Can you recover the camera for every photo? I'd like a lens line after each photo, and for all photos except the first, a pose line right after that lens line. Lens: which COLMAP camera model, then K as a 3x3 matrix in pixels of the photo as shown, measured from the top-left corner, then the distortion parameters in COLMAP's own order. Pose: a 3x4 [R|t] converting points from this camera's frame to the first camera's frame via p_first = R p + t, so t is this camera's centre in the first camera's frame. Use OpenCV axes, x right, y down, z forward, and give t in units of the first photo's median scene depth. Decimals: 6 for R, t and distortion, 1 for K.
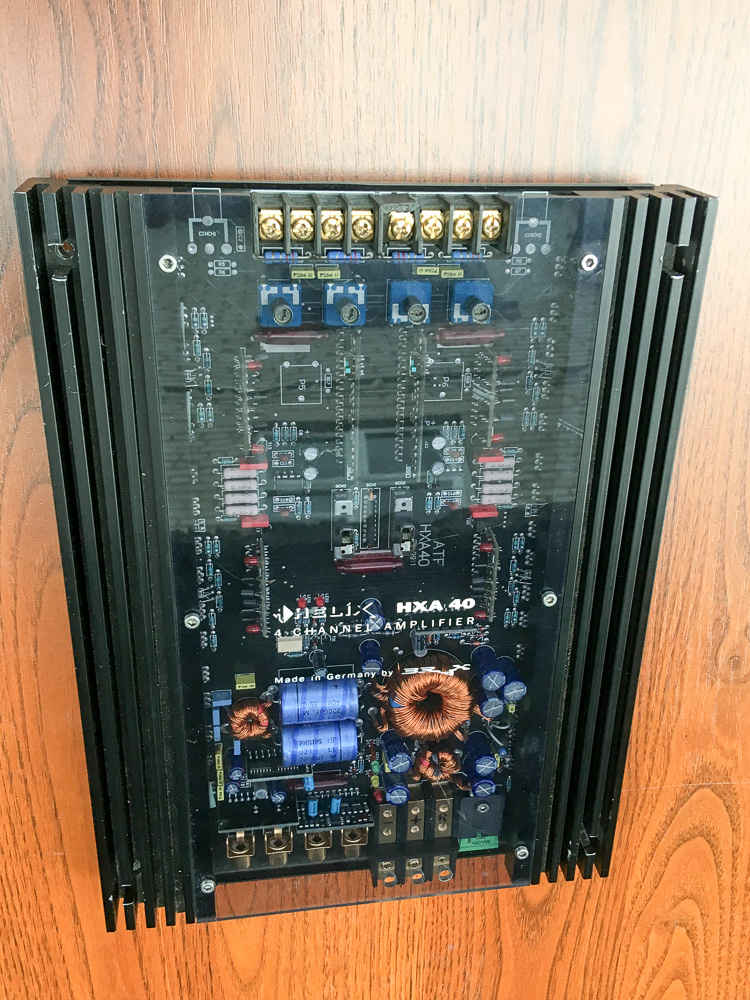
lens RADIAL K [[995.3, 0, 393.3], [0, 995.3, 513.6], [0, 0, 1]] dist [0.070014, -0.005287]
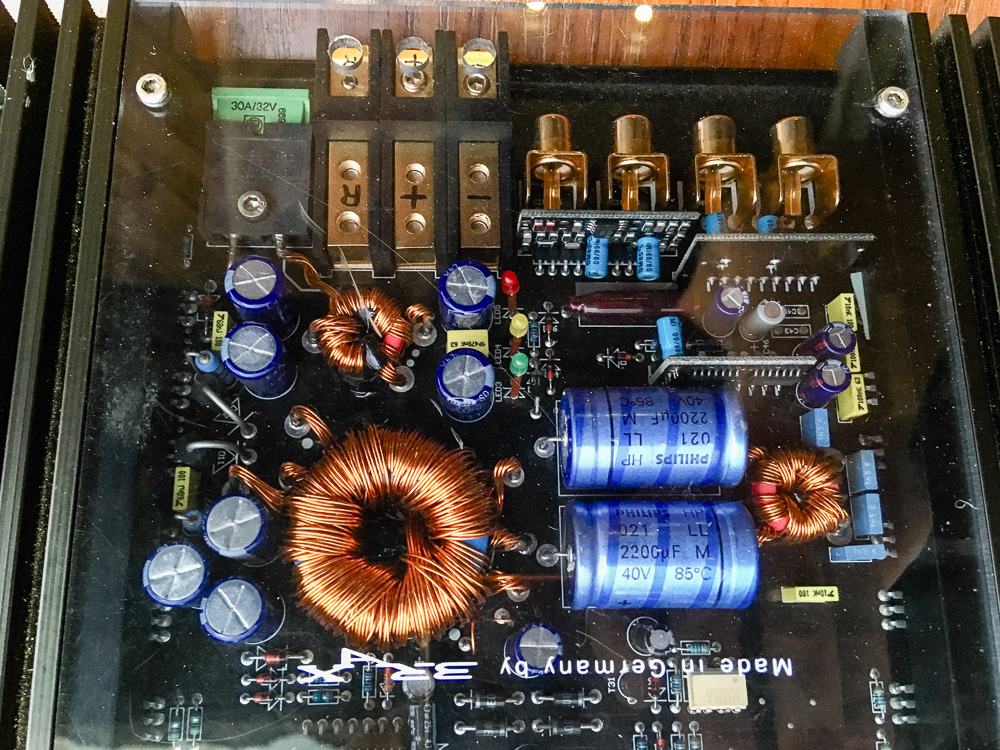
lens RADIAL K [[914.3, 0, 500.0], [0, 914.3, 375.0], [0, 0, 1]] dist [0.060323, -0.001947]
pose [[-0.974837, -0.015318, -0.222391, 0.084201], [0.053984, -0.984162, -0.168850, 0.342105], [-0.216283, -0.176607, 0.960225, 0.679676]]
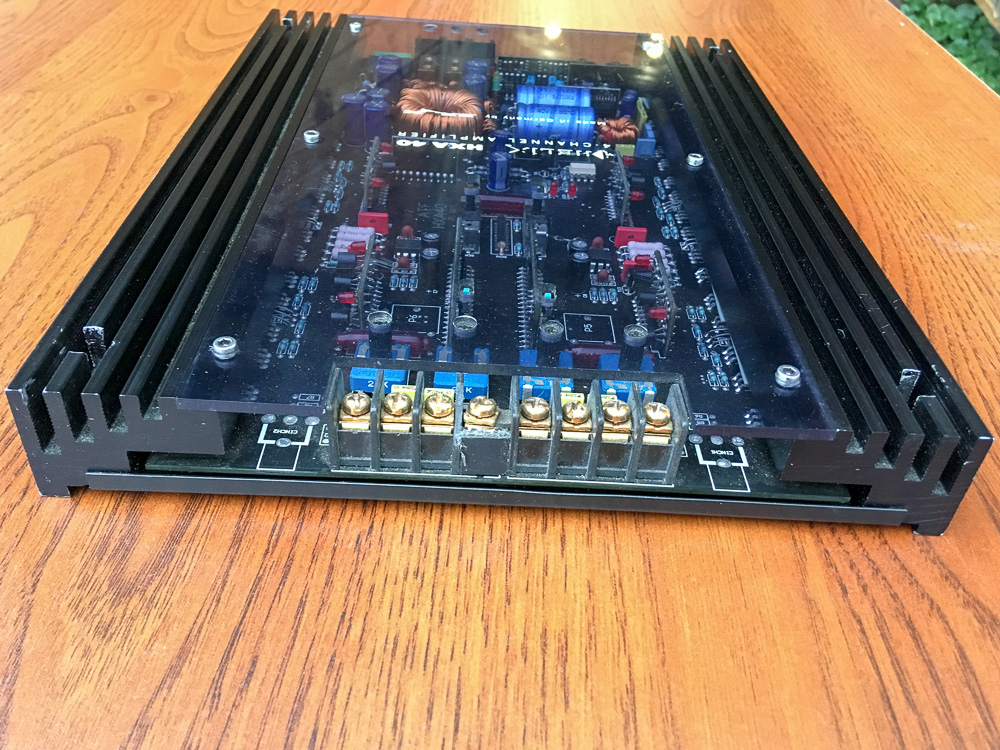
lens RADIAL K [[914.3, 0, 500.0], [0, 914.3, 375.0], [0, 0, 1]] dist [0.060323, -0.001947]
pose [[-0.973230, -0.160777, -0.164235, 0.093415], [0.069766, -0.887536, 0.455426, -0.478345], [-0.218987, 0.431776, 0.874994, 0.328922]]
